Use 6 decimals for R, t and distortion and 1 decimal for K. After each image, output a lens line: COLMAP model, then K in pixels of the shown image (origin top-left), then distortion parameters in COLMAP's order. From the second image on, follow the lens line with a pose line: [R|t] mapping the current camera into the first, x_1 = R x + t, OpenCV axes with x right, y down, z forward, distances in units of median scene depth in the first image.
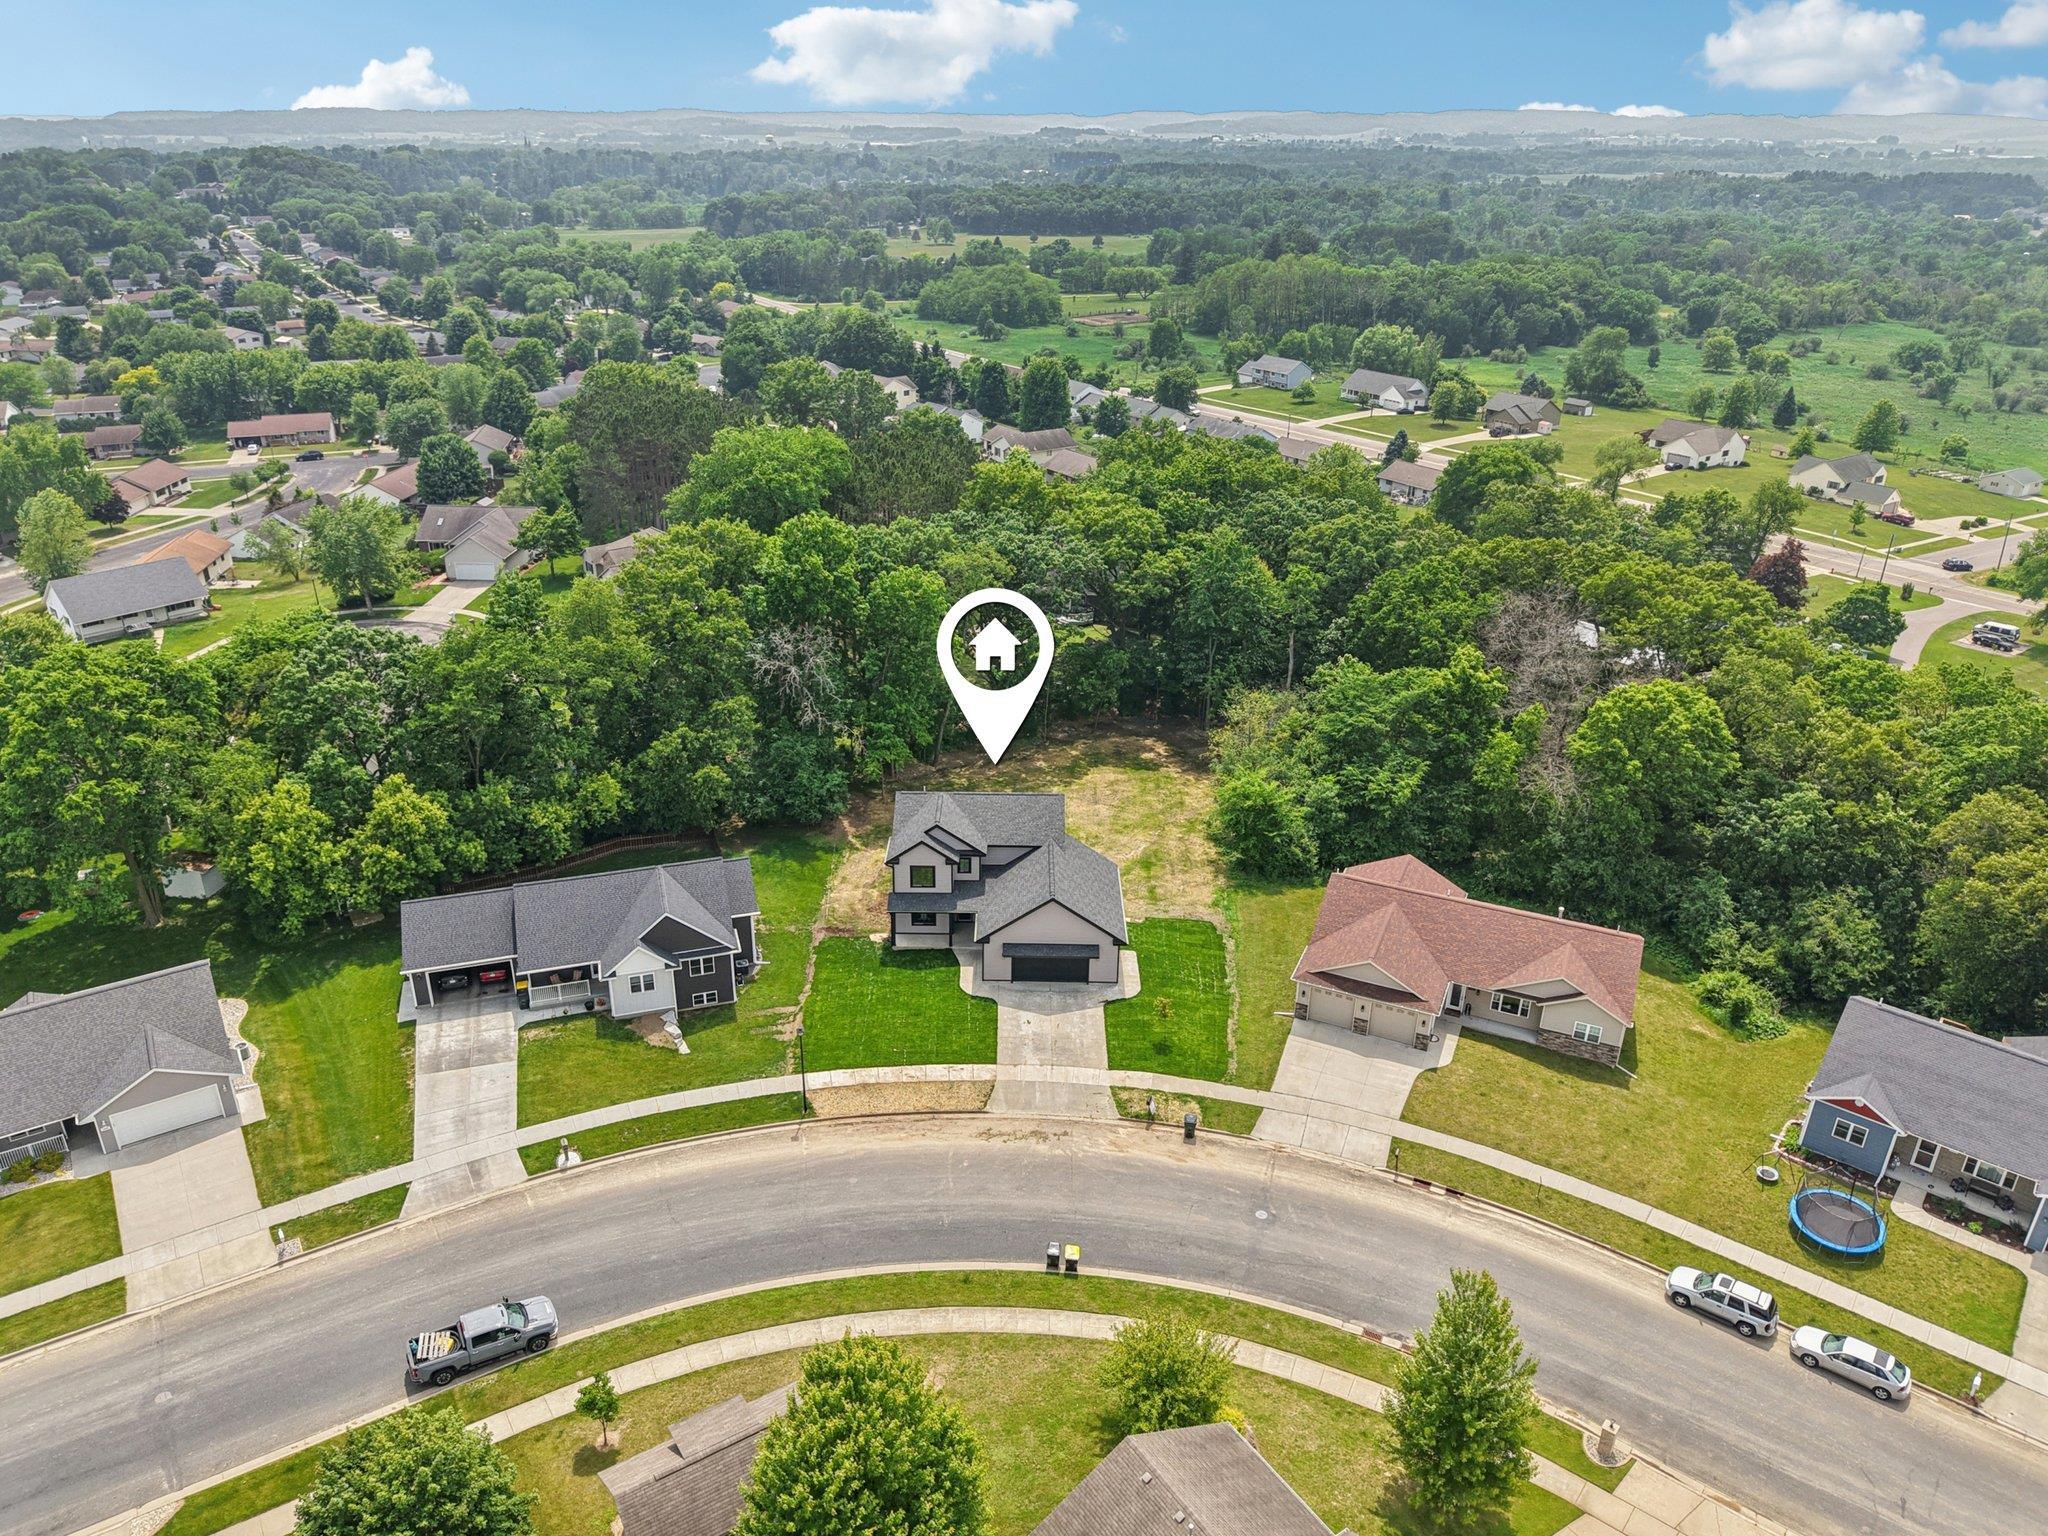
lens RADIAL K [[1400.0, 0, 996.4], [0, 1400.0, 806.4], [0, 0, 1]] dist [0.000772, -0.000994]
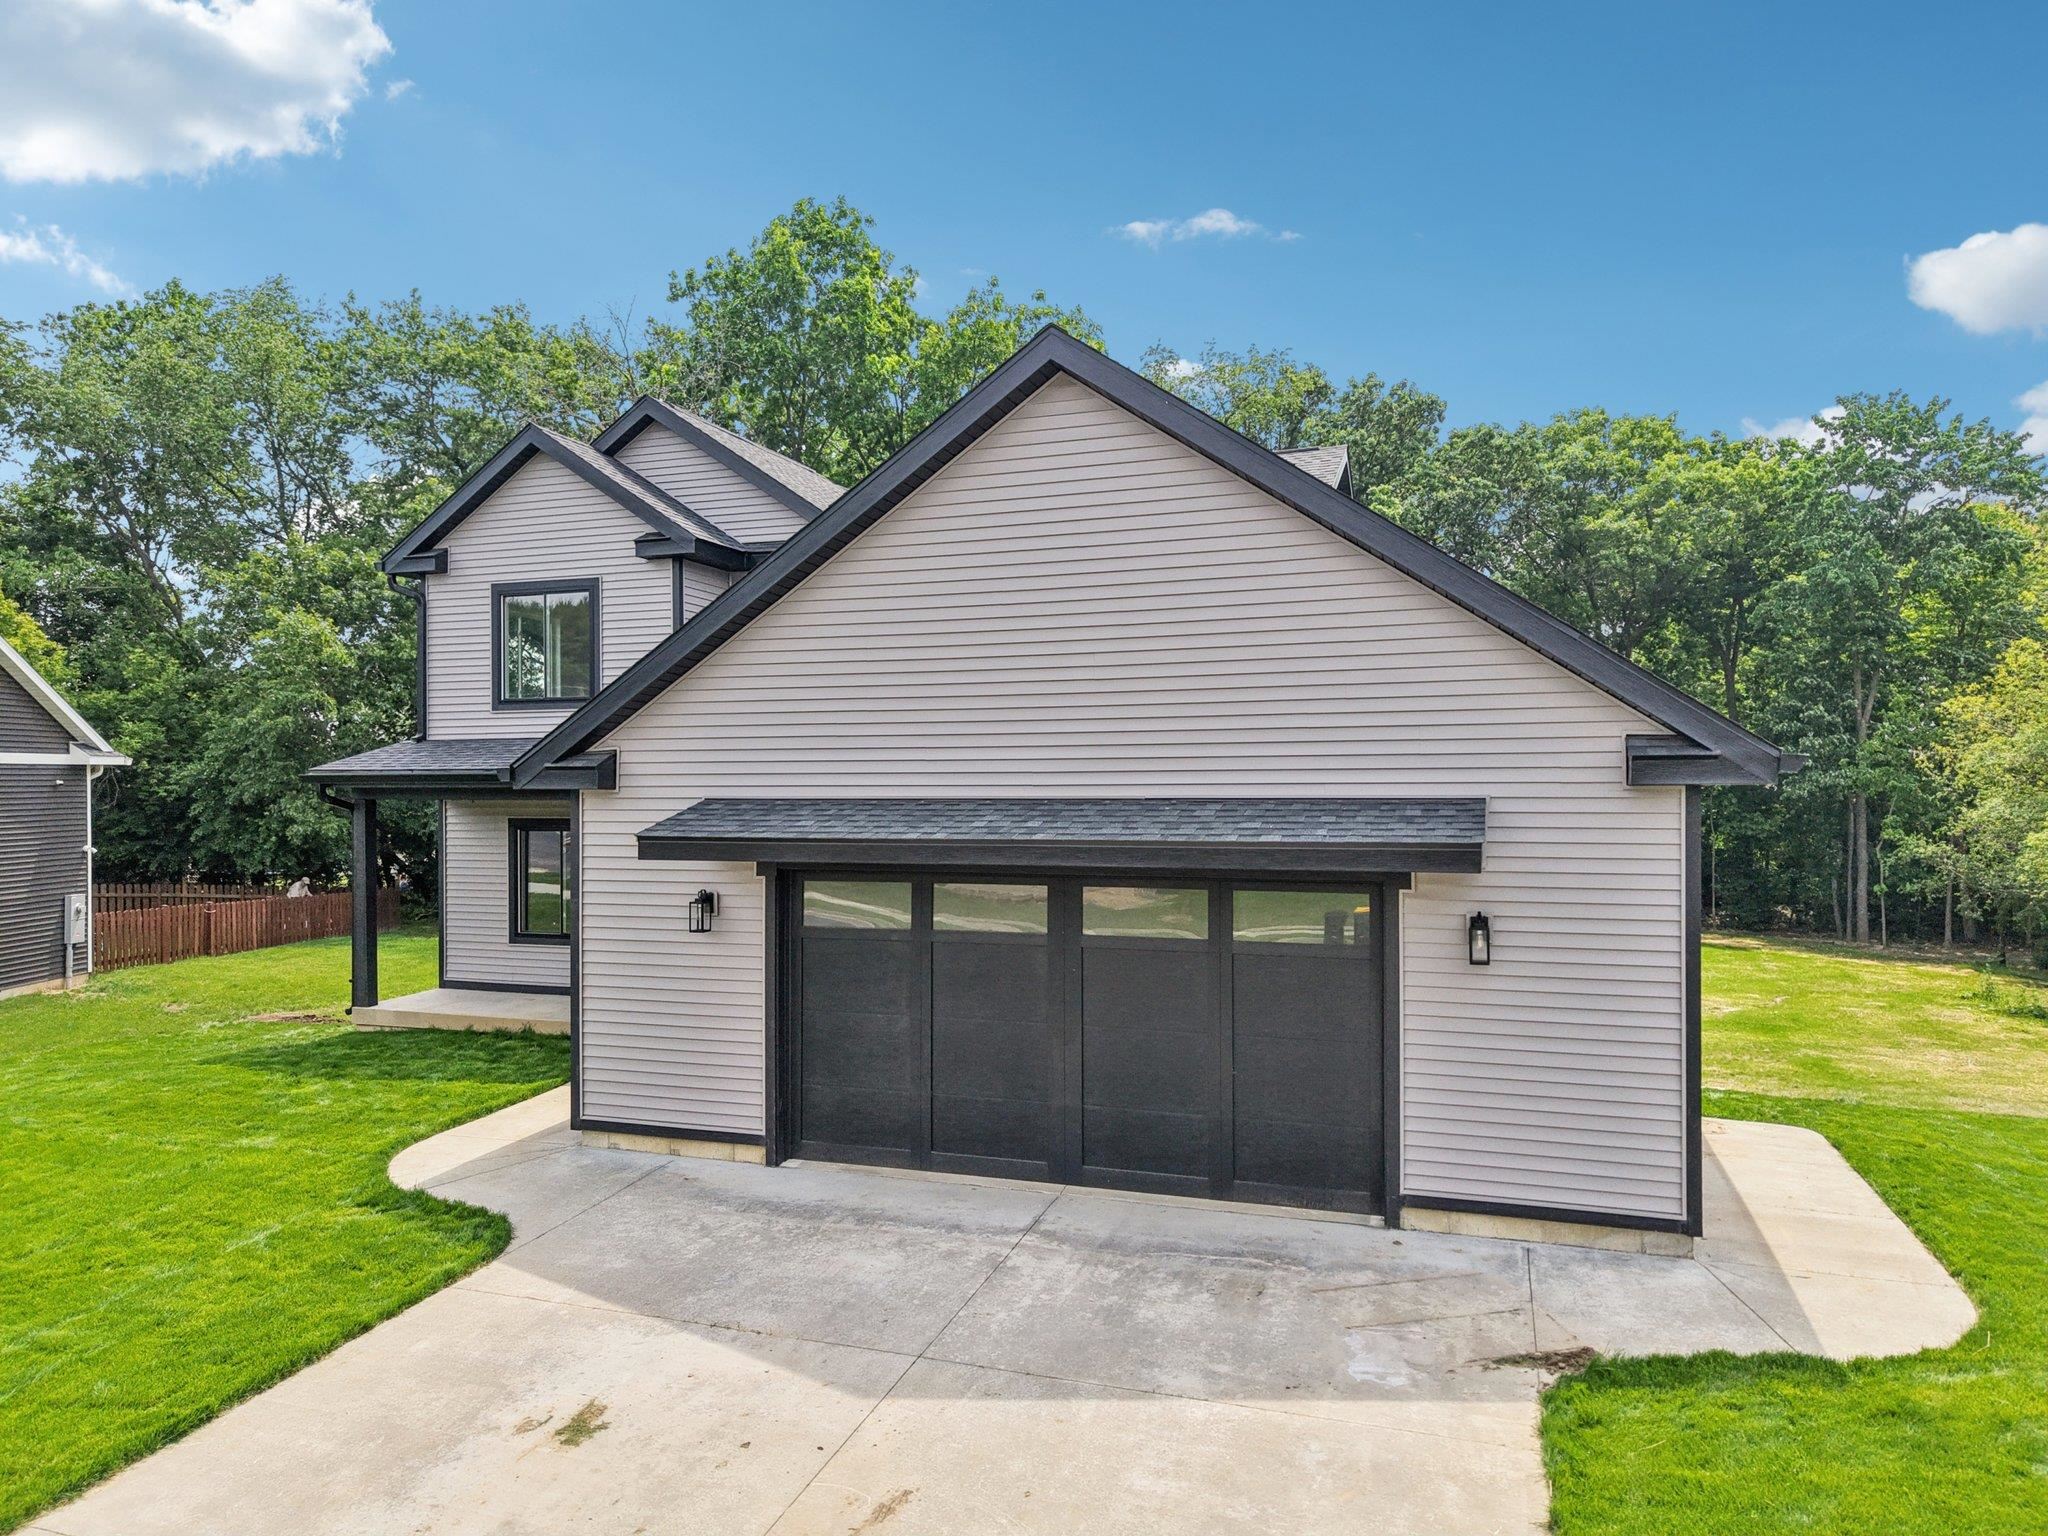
lens RADIAL K [[1377.9, 0, 1017.4], [0, 1377.9, 814.4], [0, 0, 1]] dist [0.006080, 0.000942]
pose [[0.952030, 0.002831, -0.305992, 0.069546], [-0.134388, 0.902235, -0.409770, 0.144673], [0.274917, 0.431235, 0.859336, 0.878923]]
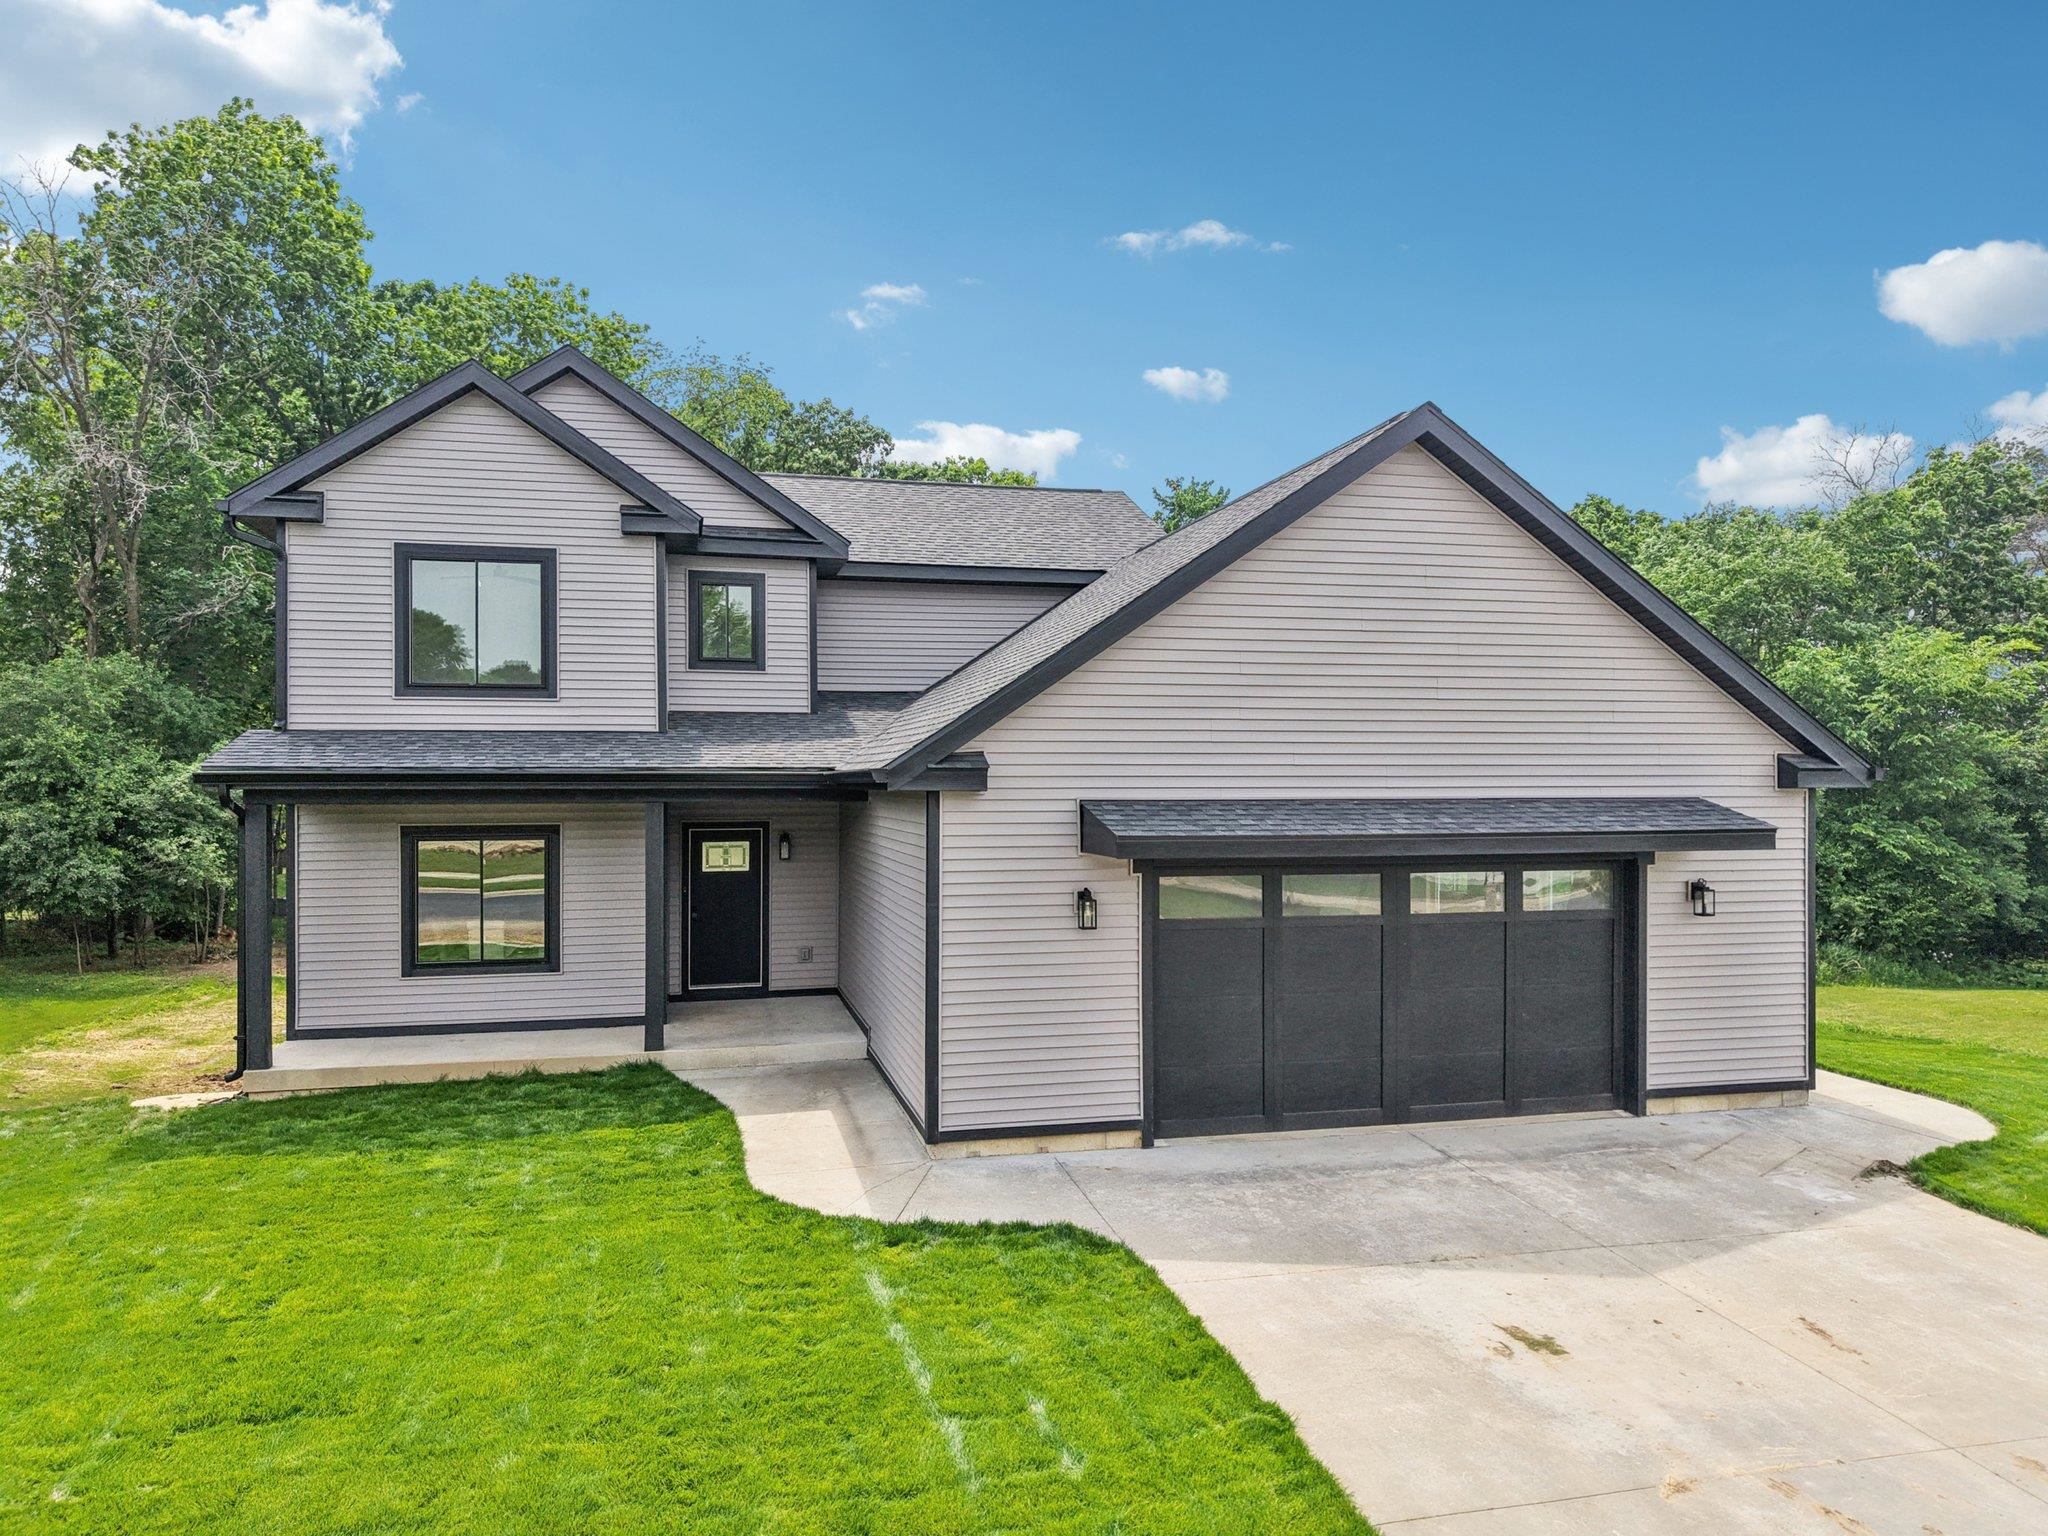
lens RADIAL K [[1377.9, 0, 1017.4], [0, 1377.9, 814.4], [0, 0, 1]] dist [0.006080, 0.000942]
pose [[0.965912, -0.007523, 0.258763, -0.034362], [0.118200, 0.902115, -0.414990, 0.149589], [-0.230312, 0.431429, 0.872253, 0.868185]]
